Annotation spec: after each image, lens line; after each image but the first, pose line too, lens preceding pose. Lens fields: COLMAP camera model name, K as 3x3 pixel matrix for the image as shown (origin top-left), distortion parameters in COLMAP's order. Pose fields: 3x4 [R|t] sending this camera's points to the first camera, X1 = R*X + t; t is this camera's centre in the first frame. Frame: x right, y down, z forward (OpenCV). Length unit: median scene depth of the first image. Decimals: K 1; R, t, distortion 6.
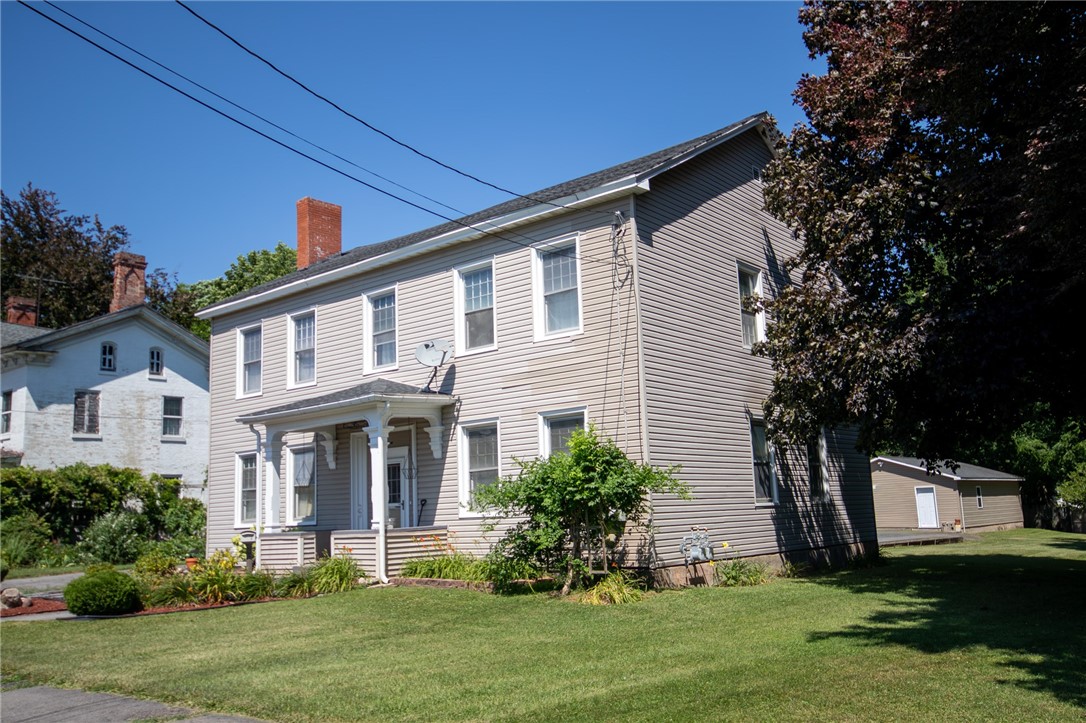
lens RADIAL K [[944.7, 0, 520.2], [0, 944.7, 357.2], [0, 0, 1]] dist [0.019812, 0.010859]
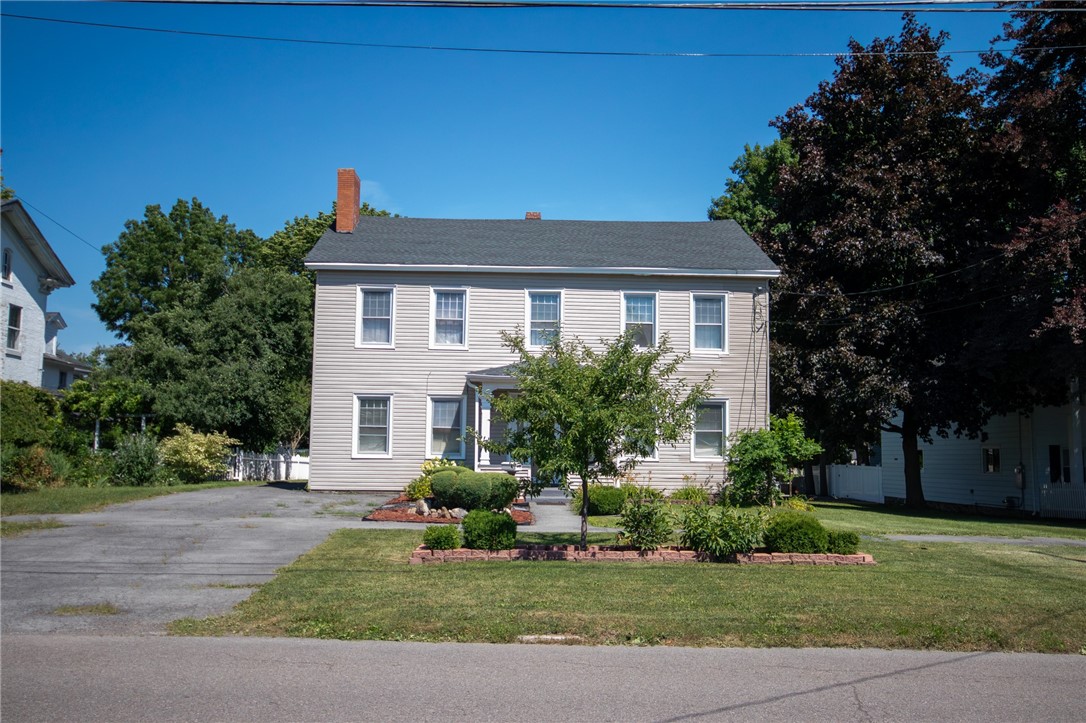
lens RADIAL K [[944.7, 0, 542.1], [0, 944.7, 359.0], [0, 0, 1]] dist [0.019812, 0.010859]
pose [[0.730239, 0.118611, 0.672816, -1.154900], [-0.153861, 0.988066, -0.007194, 0.040414], [-0.665640, -0.098267, 0.739775, -0.007321]]
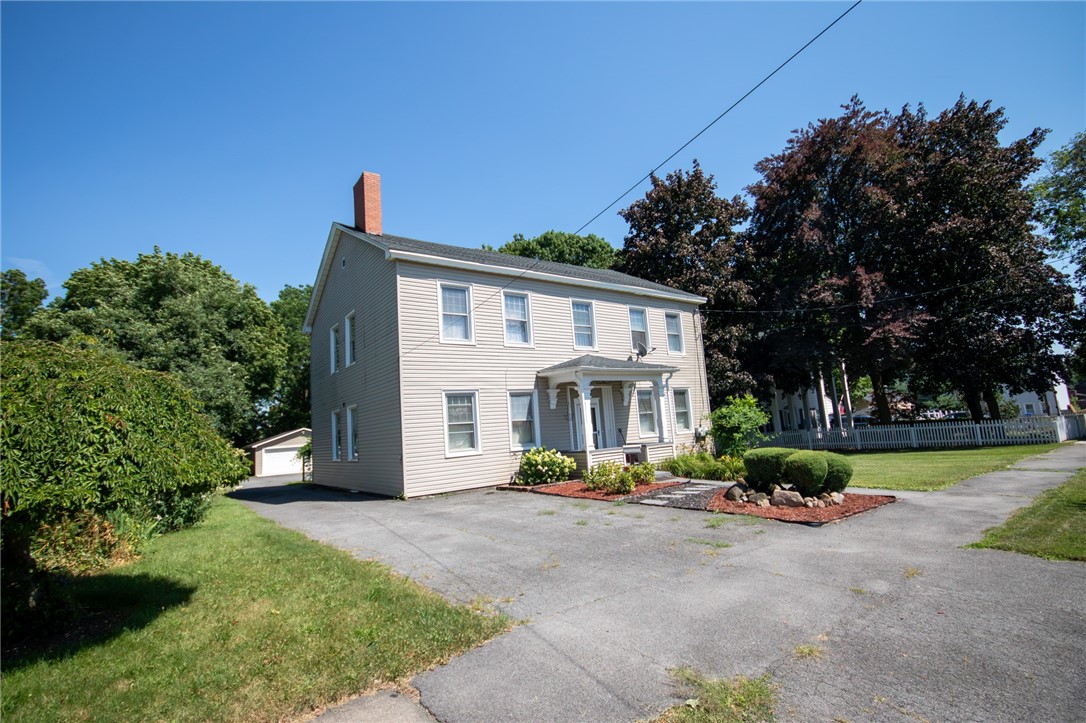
lens RADIAL K [[506.3, 0, 546.3], [0, 506.3, 360.9], [0, 0, 1]] dist [-0.004421, 0.001384]
pose [[0.216084, 0.159588, 0.963244, -1.074692], [-0.095678, 0.985265, -0.141773, 0.176063], [-0.971676, -0.061526, 0.228169, 0.943004]]
